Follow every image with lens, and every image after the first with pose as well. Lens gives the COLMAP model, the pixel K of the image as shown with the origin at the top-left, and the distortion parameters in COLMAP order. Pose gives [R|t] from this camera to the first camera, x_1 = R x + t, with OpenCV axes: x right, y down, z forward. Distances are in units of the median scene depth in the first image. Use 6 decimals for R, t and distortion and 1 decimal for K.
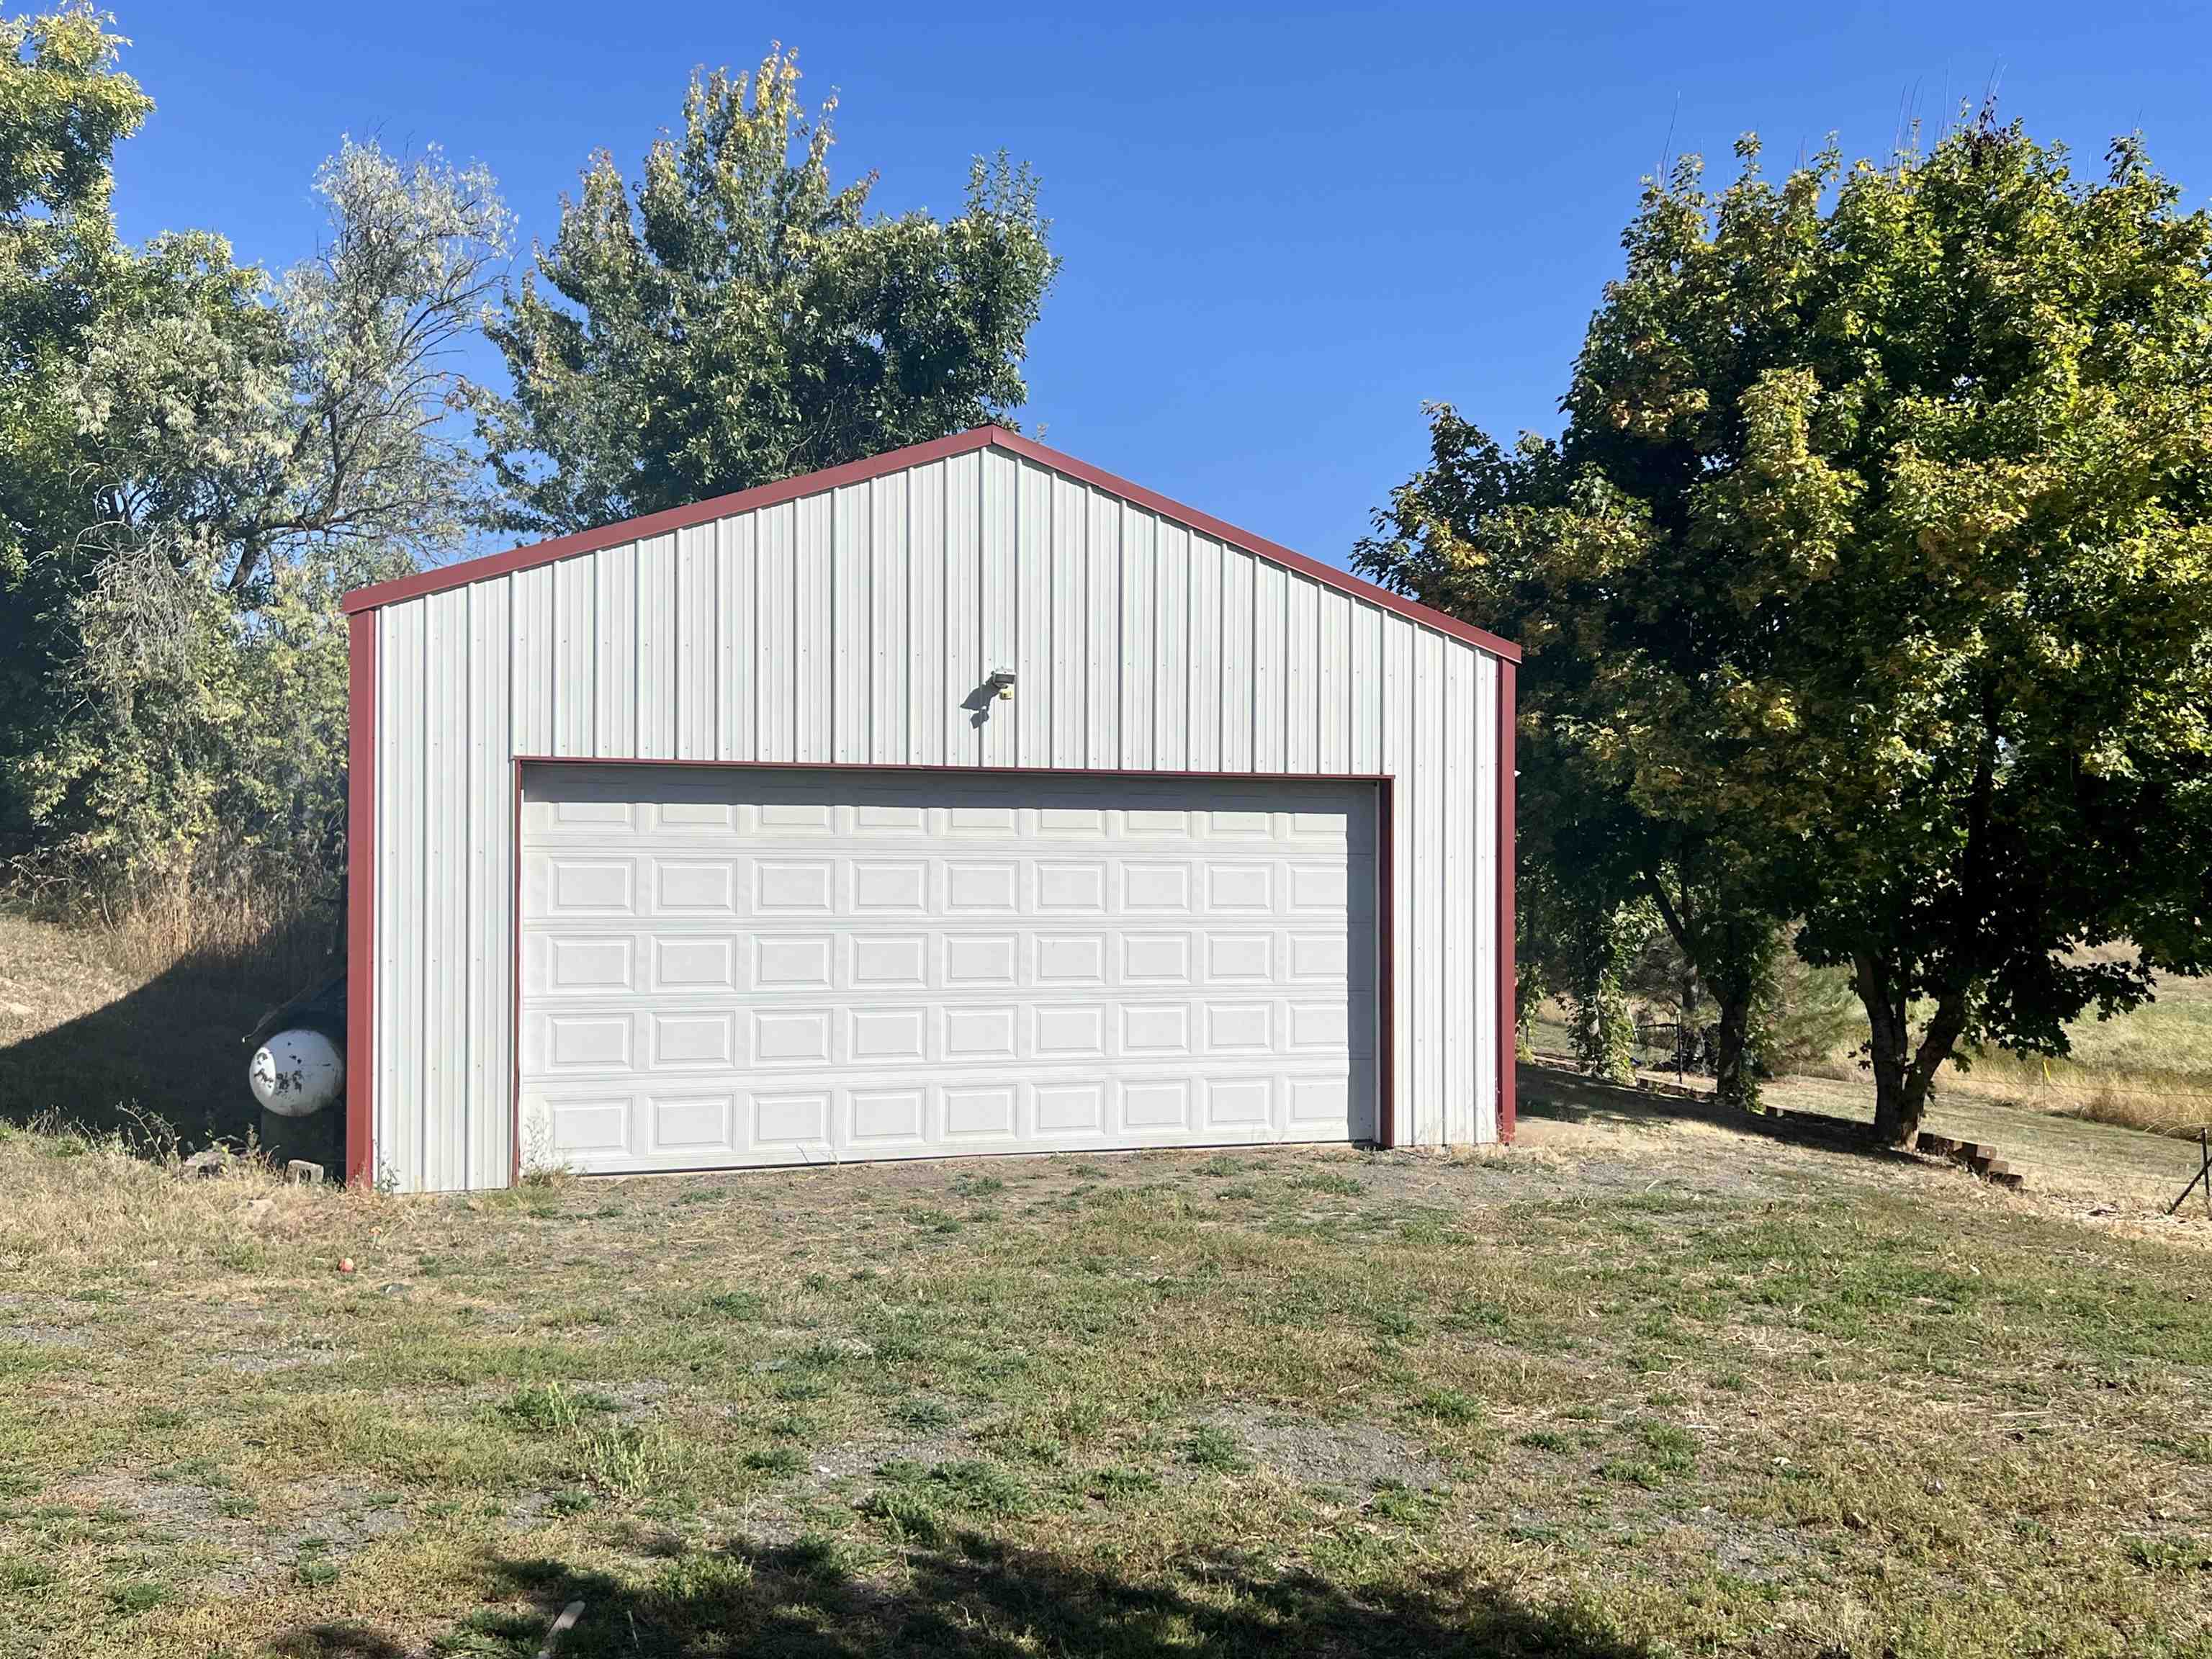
lens RADIAL K [[2127.7, 0, 1108.3], [0, 2127.7, 842.9], [0, 0, 1]] dist [0.027691, 0.000000]
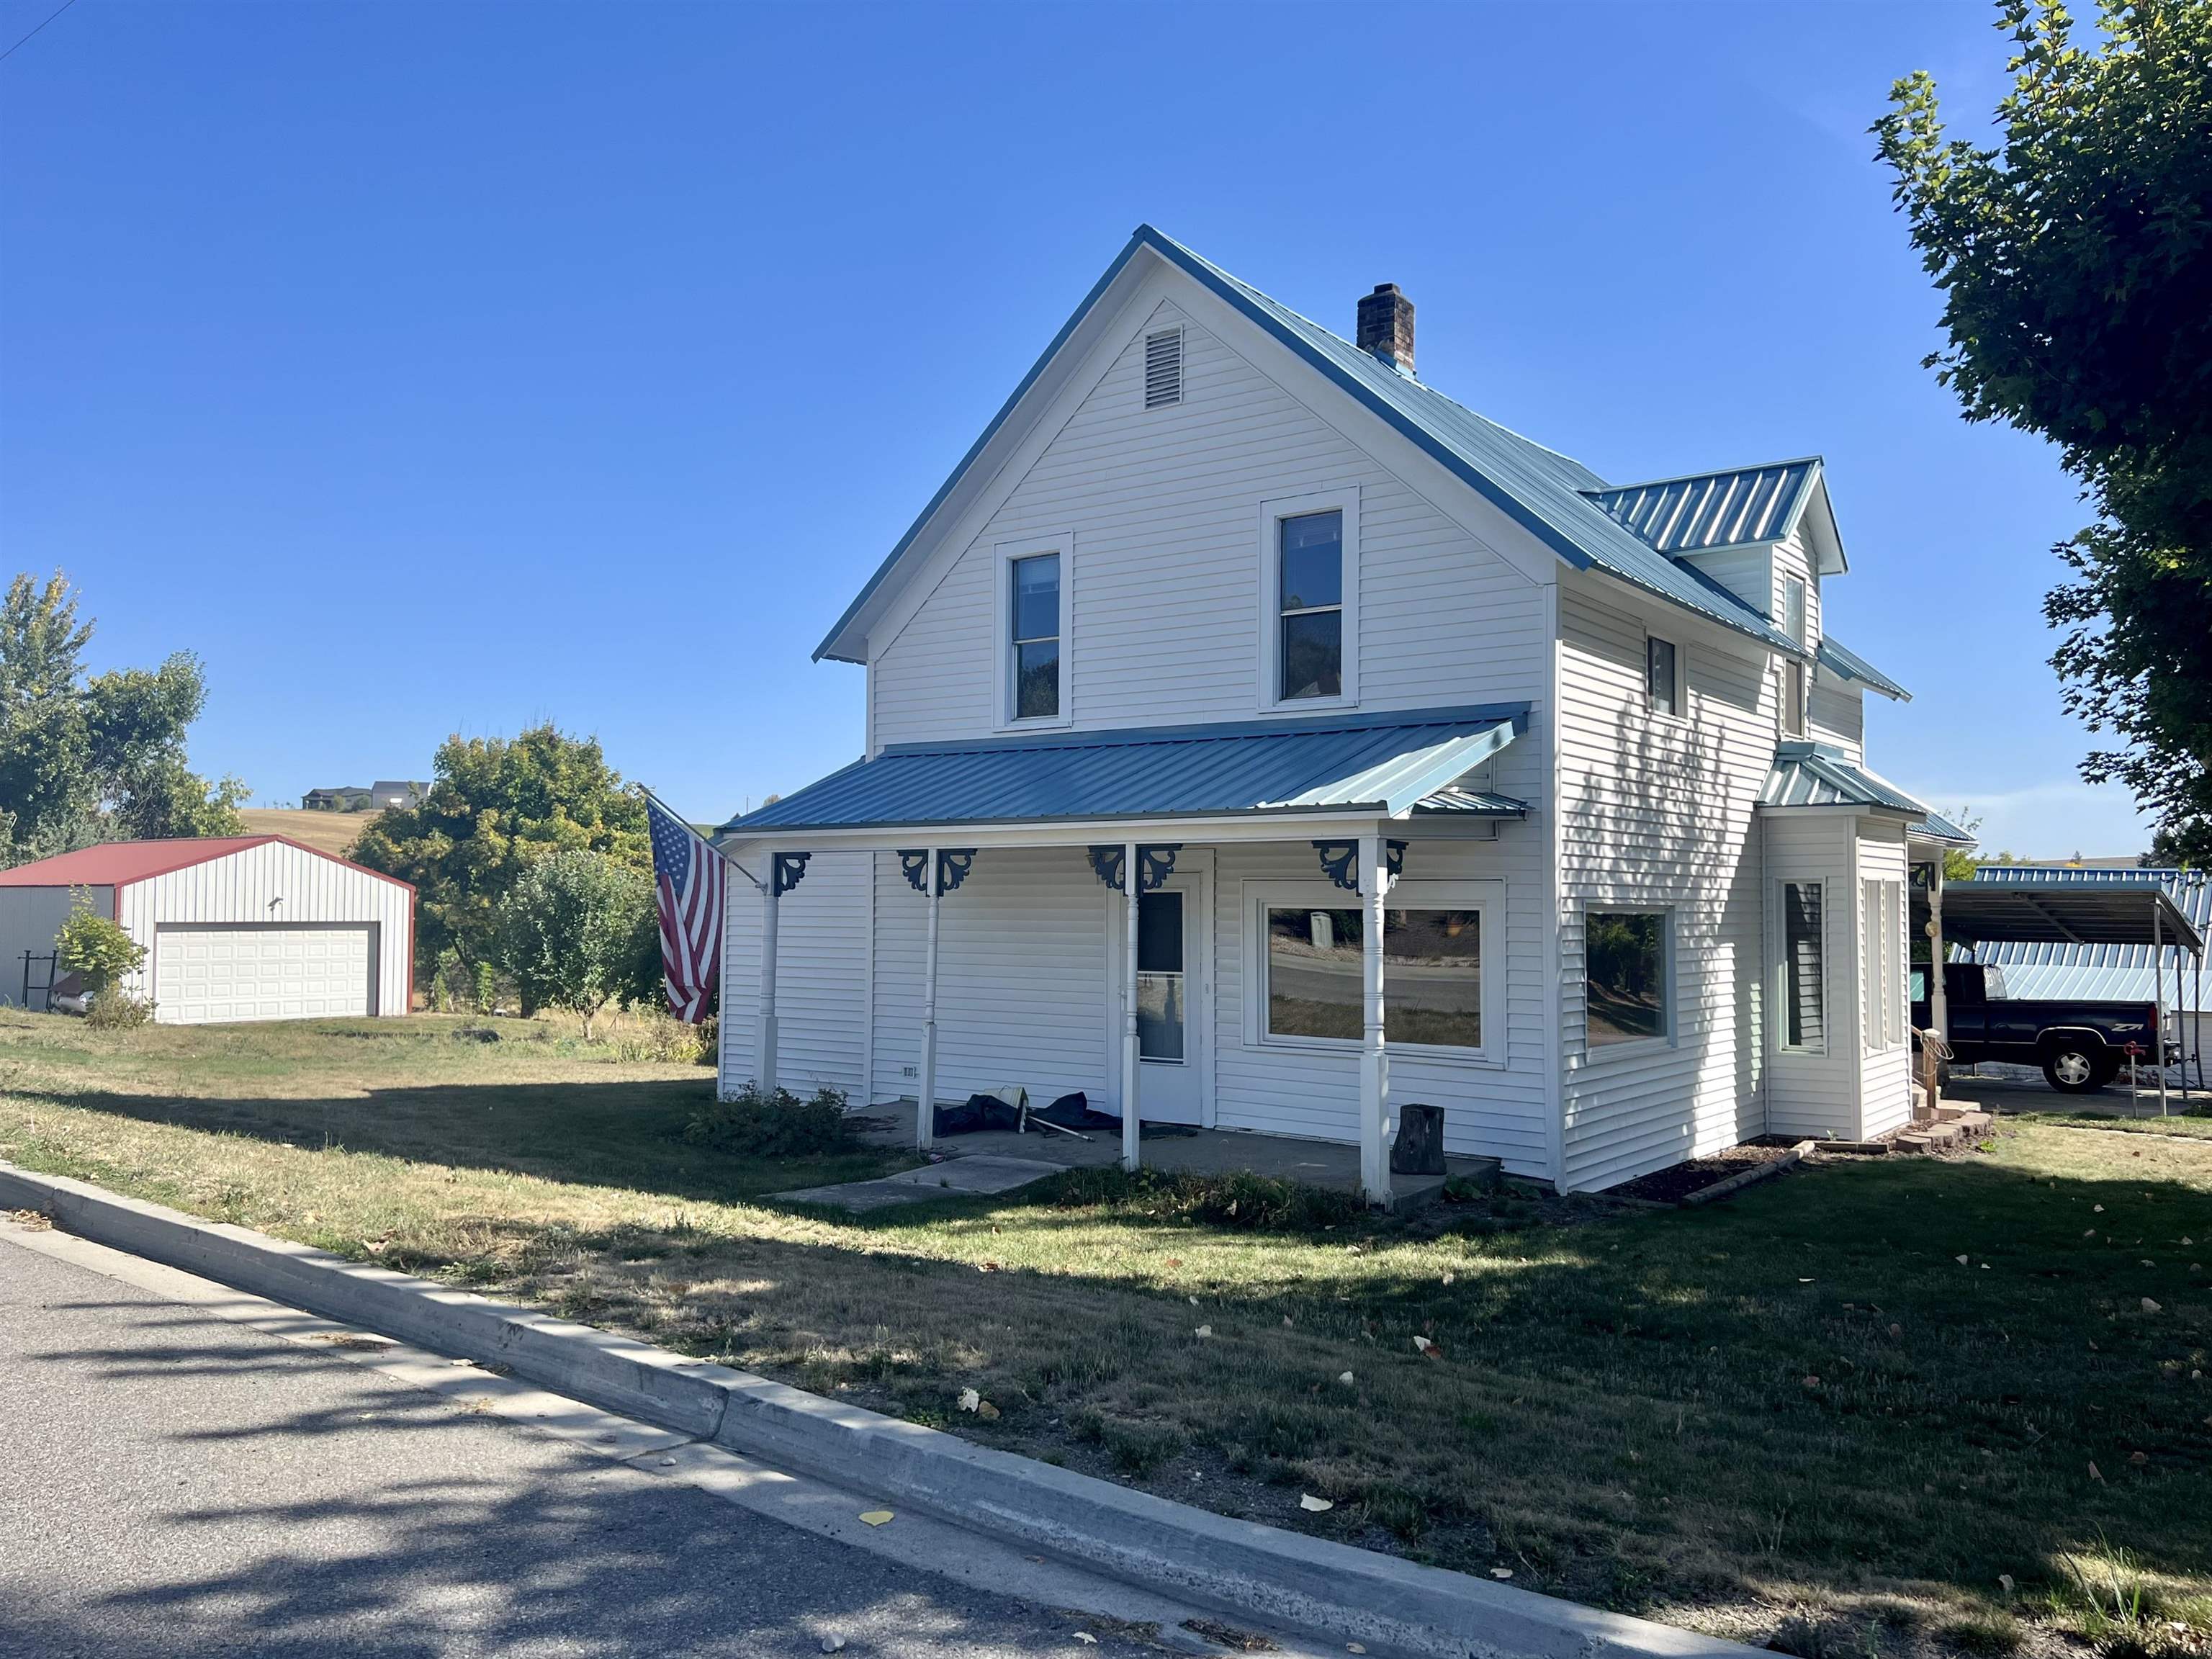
lens RADIAL K [[1675.1, 0, 1100.6], [0, 1675.1, 836.0], [0, 0, 1]] dist [-0.005615, -0.001409]
pose [[0.822488, 0.021790, 0.568366, -0.483858], [-0.005453, 0.999522, -0.030428, -0.092602], [-0.568757, 0.021927, 0.822213, -2.085953]]
